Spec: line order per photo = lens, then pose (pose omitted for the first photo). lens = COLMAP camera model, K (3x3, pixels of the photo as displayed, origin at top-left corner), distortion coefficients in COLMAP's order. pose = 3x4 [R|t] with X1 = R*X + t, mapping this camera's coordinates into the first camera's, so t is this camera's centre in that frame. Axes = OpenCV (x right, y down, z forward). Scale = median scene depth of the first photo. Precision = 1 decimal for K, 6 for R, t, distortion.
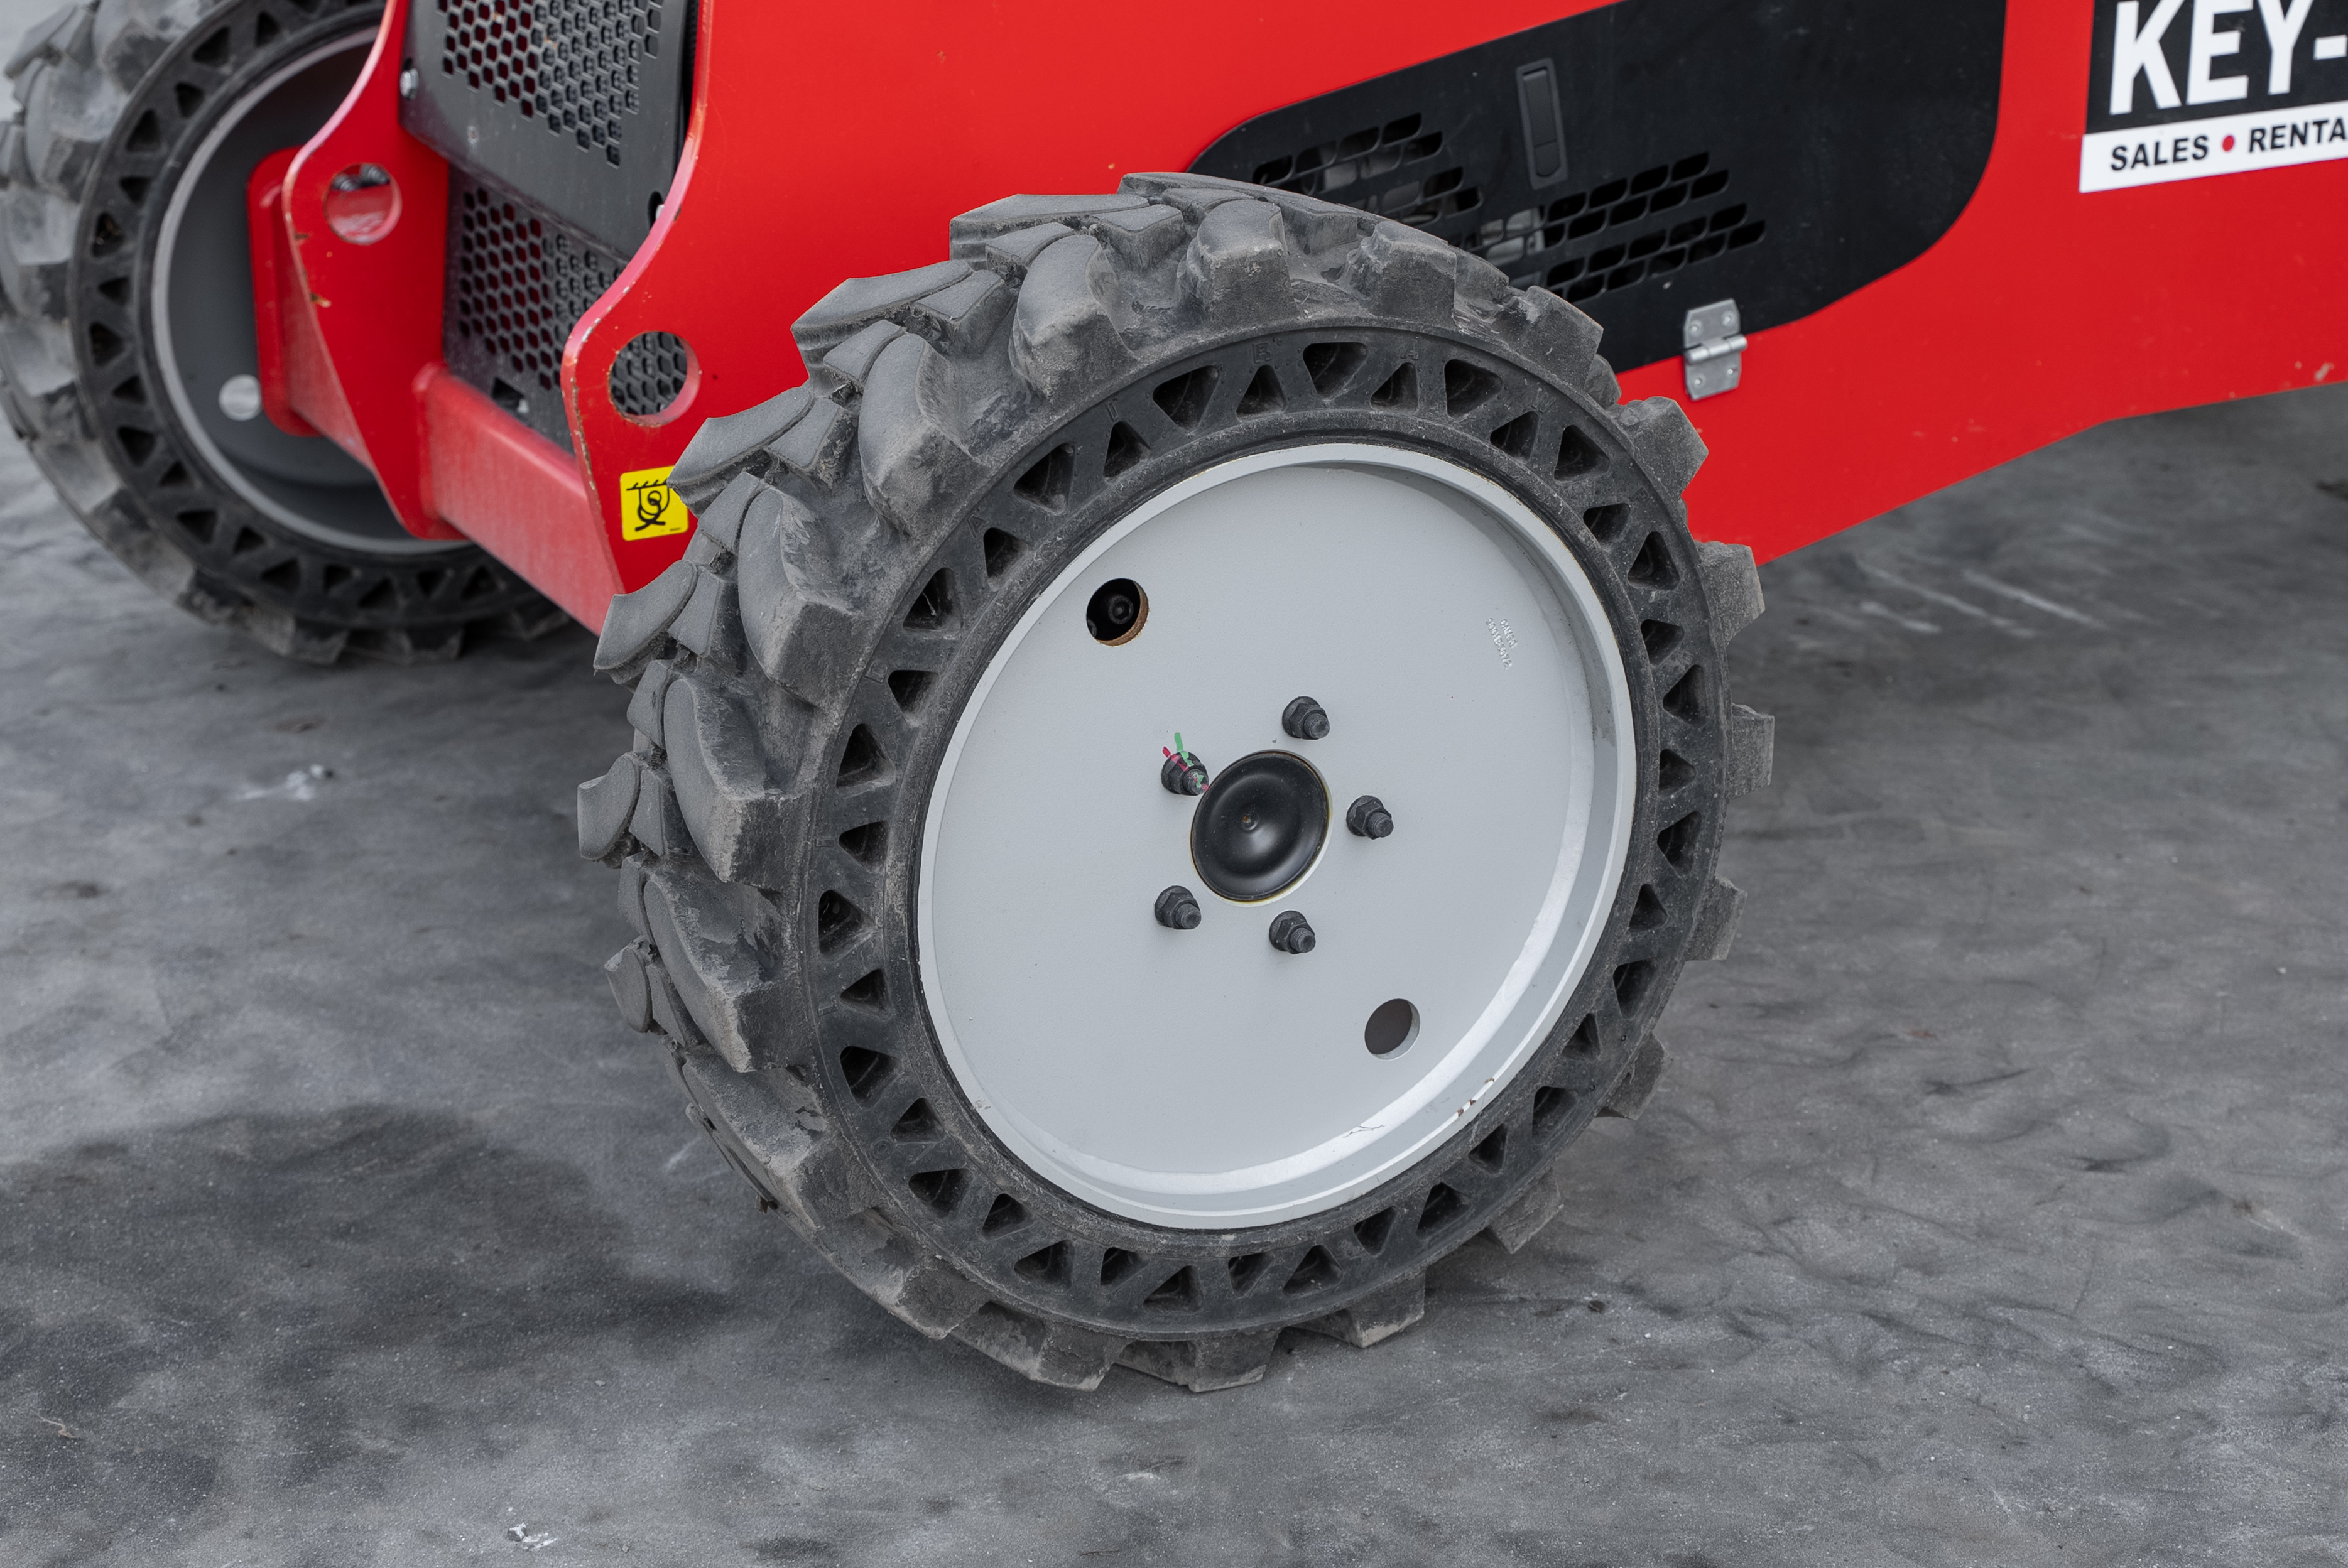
lens RADIAL K [[4069.8, 0, 1174.0], [0, 4069.8, 784.0], [0, 0, 1]] dist [0.006988, -0.112209]
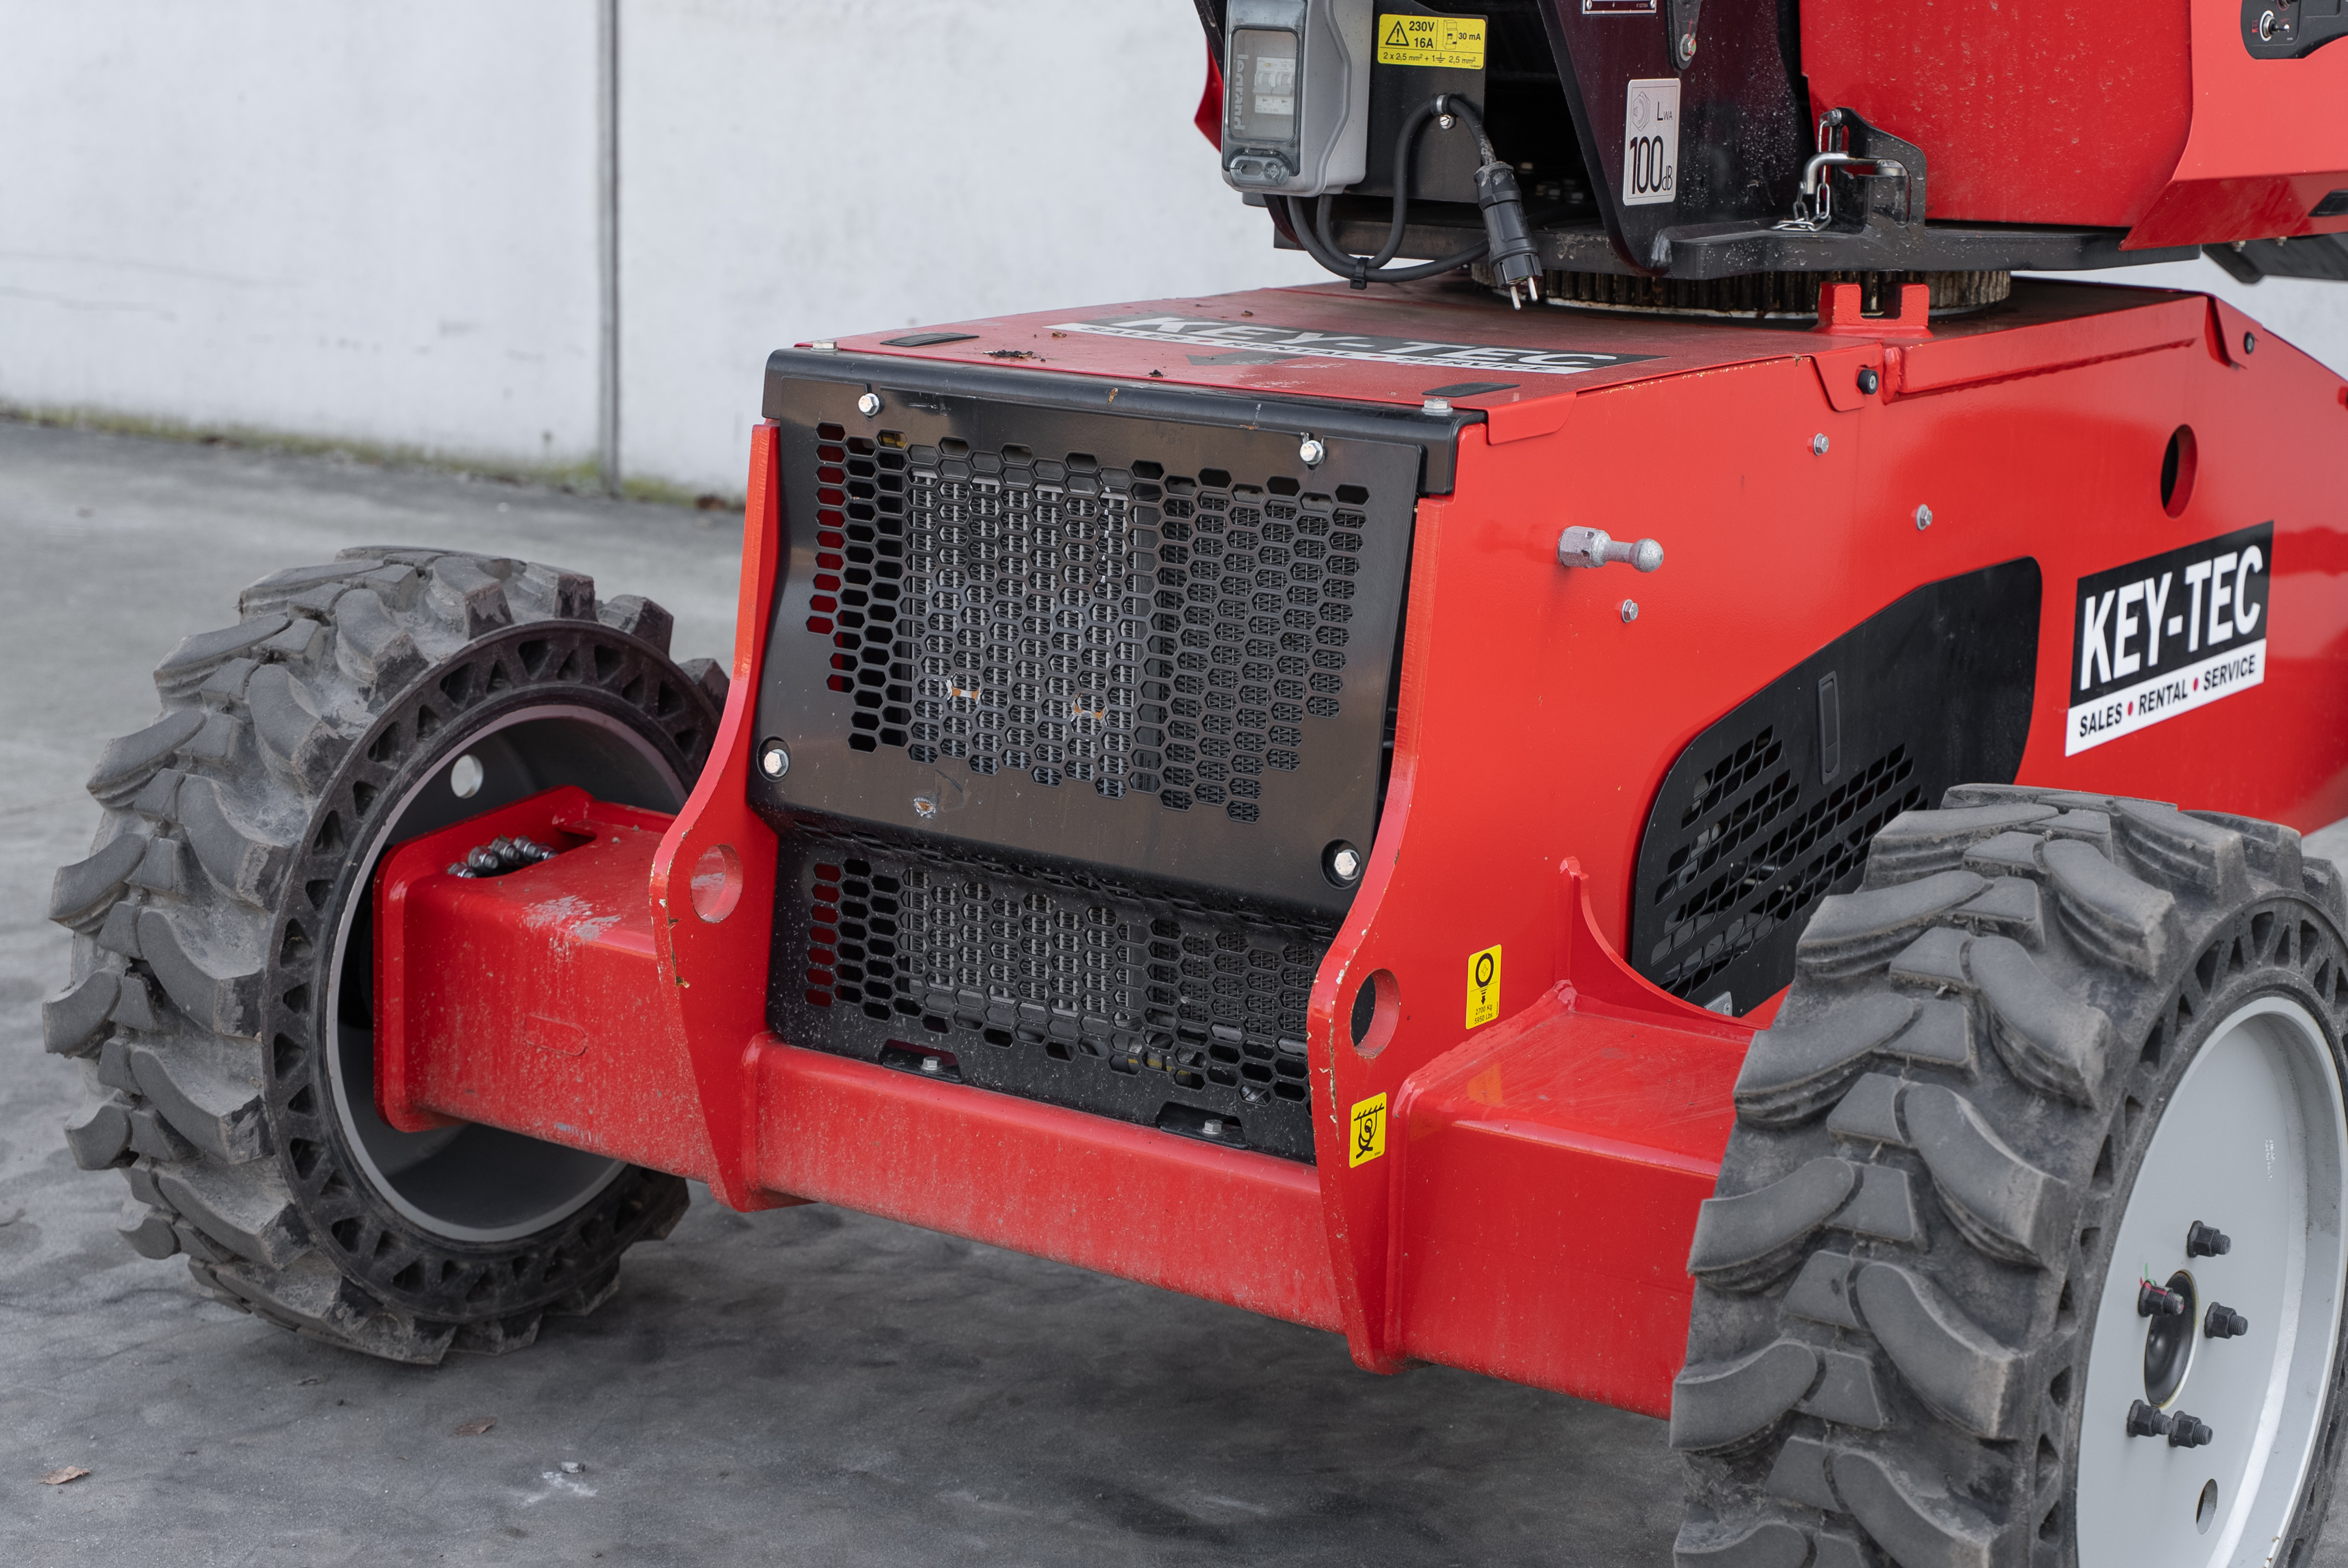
lens RADIAL K [[4032.6, 0, 1174.0], [0, 4032.6, 784.0], [0, 0, 1]] dist [0.018782, -0.202980]
pose [[0.902116, -0.071439, 0.425539, -0.481800], [0.132261, 0.984509, -0.115108, -0.034061], [-0.410723, 0.160123, 0.897590, 0.047499]]
